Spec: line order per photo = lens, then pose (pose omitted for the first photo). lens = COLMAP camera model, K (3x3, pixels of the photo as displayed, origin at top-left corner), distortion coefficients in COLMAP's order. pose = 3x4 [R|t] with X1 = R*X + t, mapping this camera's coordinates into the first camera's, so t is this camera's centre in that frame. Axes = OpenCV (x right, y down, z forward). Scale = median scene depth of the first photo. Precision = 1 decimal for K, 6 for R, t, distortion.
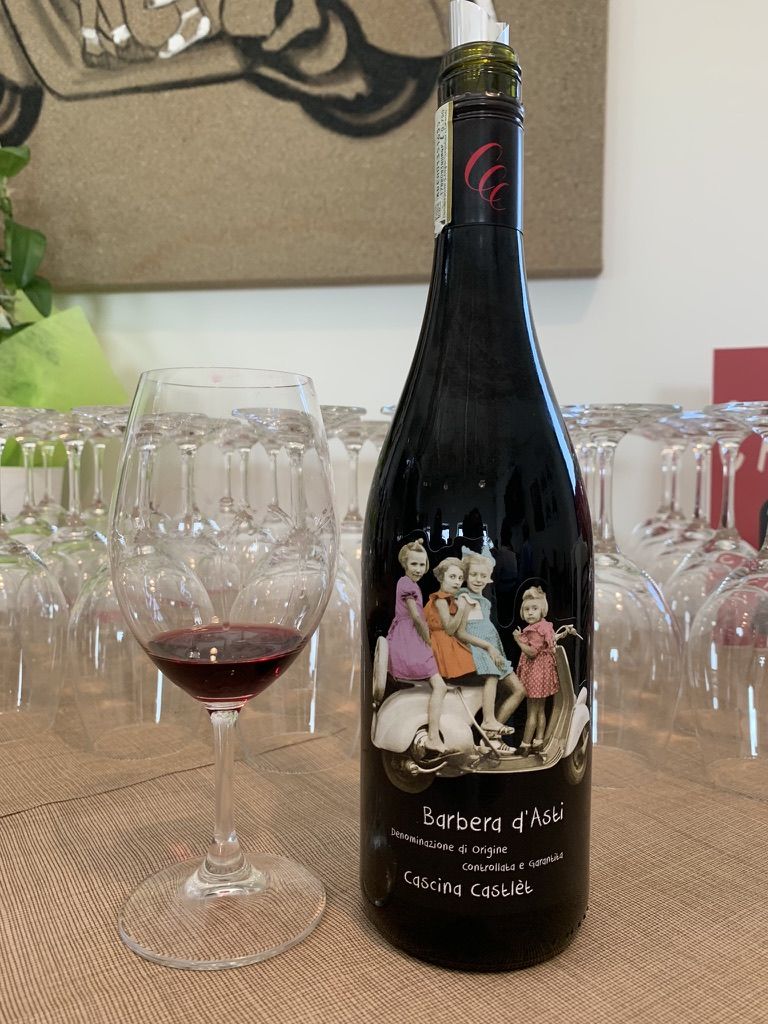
lens RADIAL K [[802.5, 0, 346.0], [0, 802.5, 512.5], [0, 0, 1]] dist [-0.000834, 0.015148]
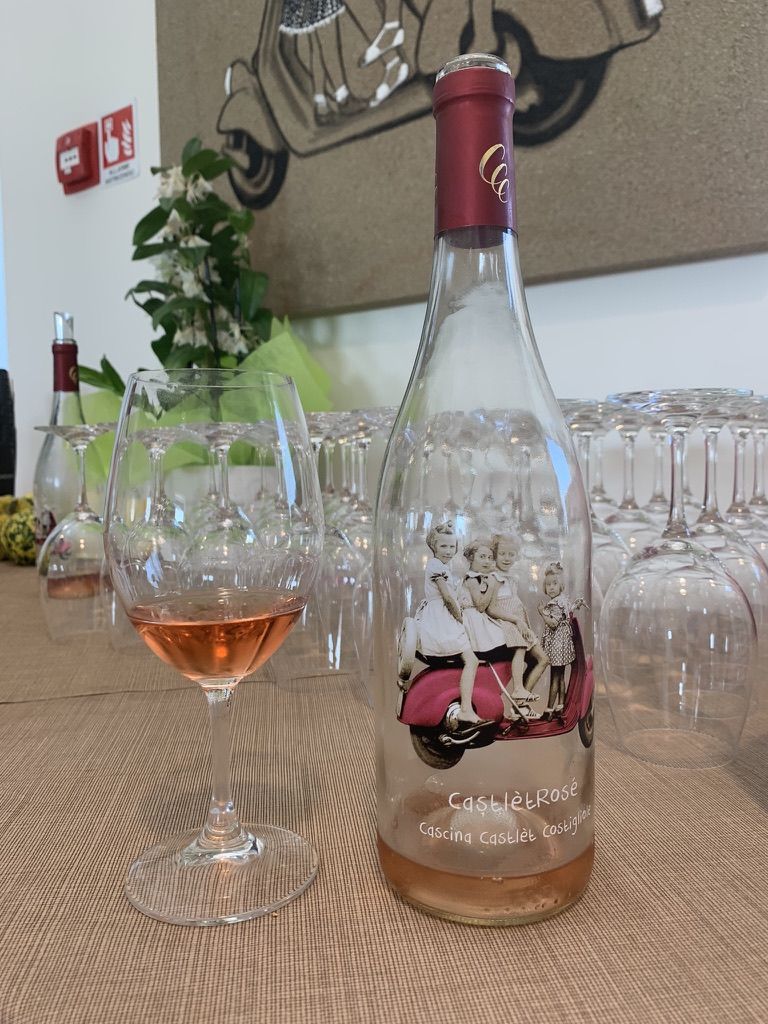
lens RADIAL K [[793.6, 0, 384.0], [0, 793.6, 512.0], [0, 0, 1]] dist [-0.000477, 0.014196]
pose [[0.909419, 0.006569, -0.415828, 0.270213], [-0.001098, 0.999910, 0.013395, 0.002051], [0.415879, -0.011726, 0.909344, -0.039449]]
